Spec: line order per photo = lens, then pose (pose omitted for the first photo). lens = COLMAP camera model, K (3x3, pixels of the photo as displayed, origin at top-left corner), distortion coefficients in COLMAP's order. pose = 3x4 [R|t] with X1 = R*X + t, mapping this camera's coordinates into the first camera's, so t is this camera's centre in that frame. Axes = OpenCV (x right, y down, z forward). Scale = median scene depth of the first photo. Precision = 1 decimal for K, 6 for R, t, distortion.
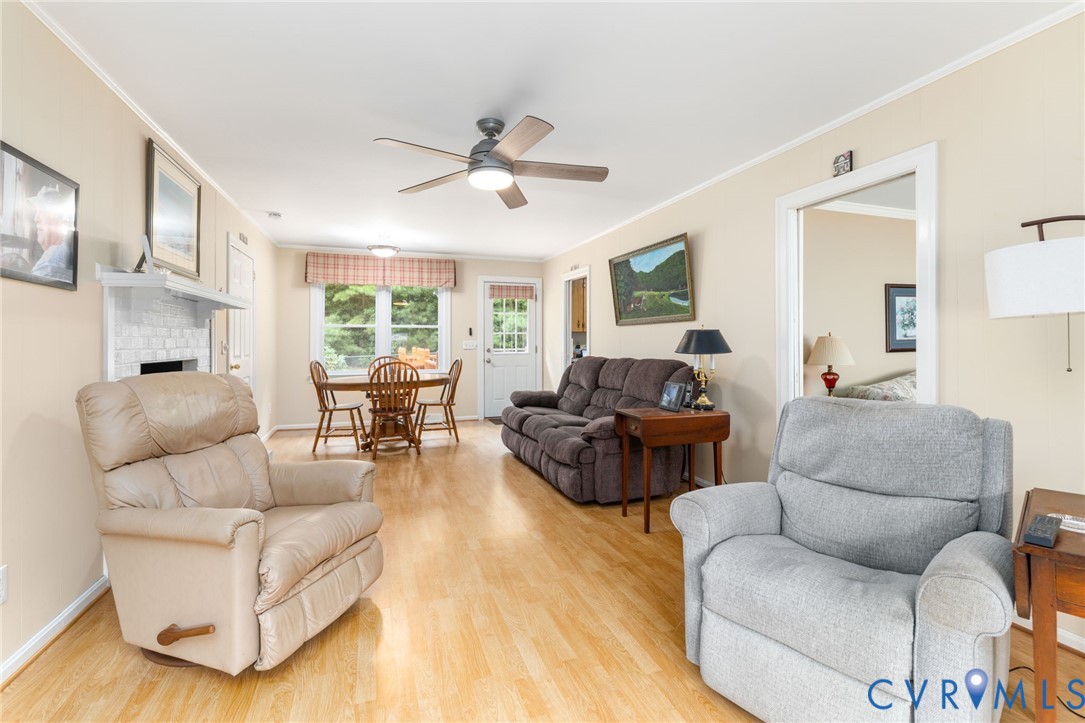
lens RADIAL K [[476.3, 0, 527.2], [0, 476.3, 339.5], [0, 0, 1]] dist [-0.000669, 0.001670]
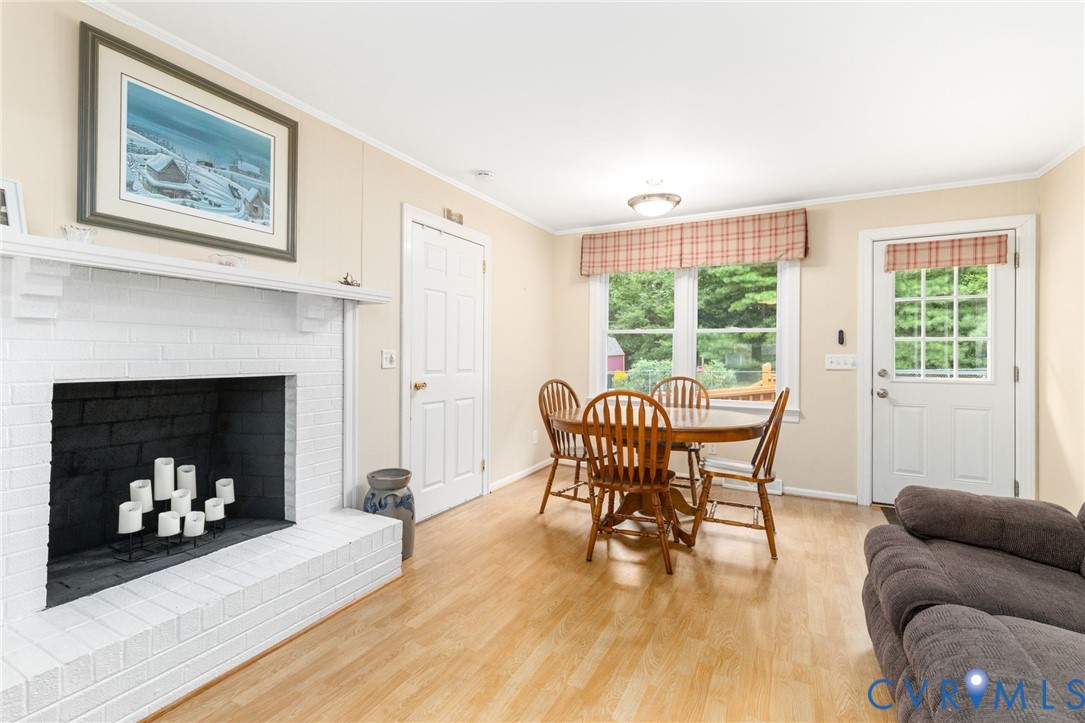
lens RADIAL K [[476.3, 0, 534.6], [0, 476.3, 353.4], [0, 0, 1]] dist [-0.000669, 0.001670]
pose [[0.695614, 0.008010, -0.718371, 0.028472], [-0.006717, 0.999967, 0.004646, 0.001684], [0.718384, 0.001594, 0.695645, 0.392081]]
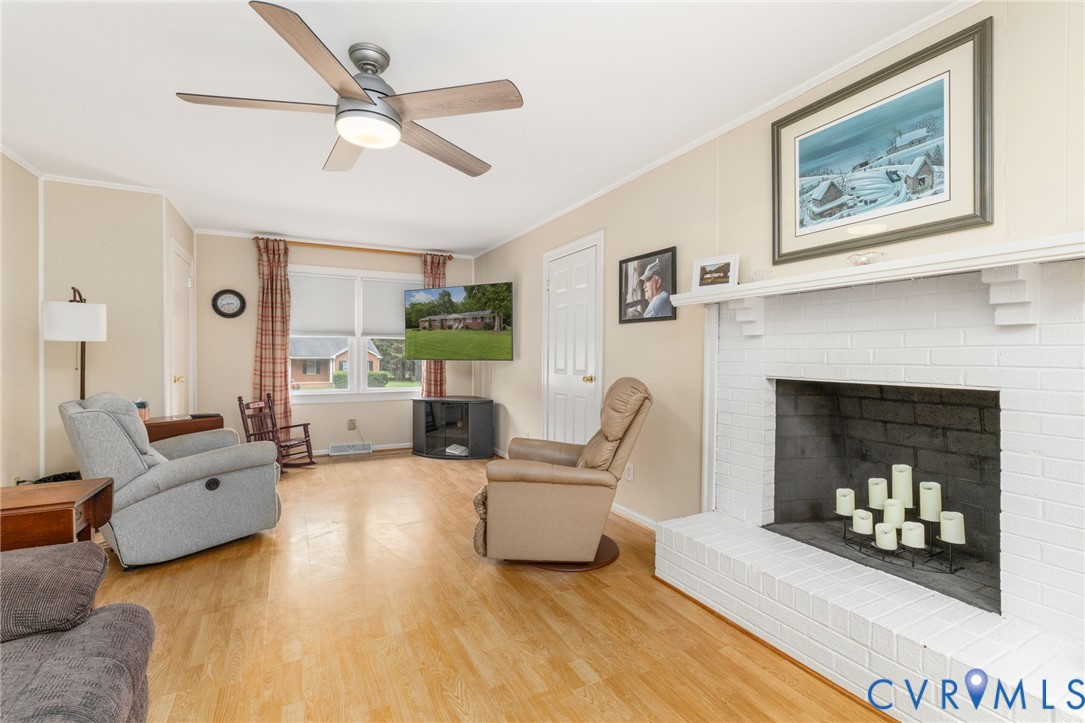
lens RADIAL K [[476.3, 0, 535.8], [0, 476.3, 357.4], [0, 0, 1]] dist [-0.000669, 0.001670]
pose [[-0.985221, 0.004509, -0.171226, -0.093083], [0.003880, 0.999984, 0.004007, 0.001806], [0.171241, 0.003283, -0.985224, 0.737089]]
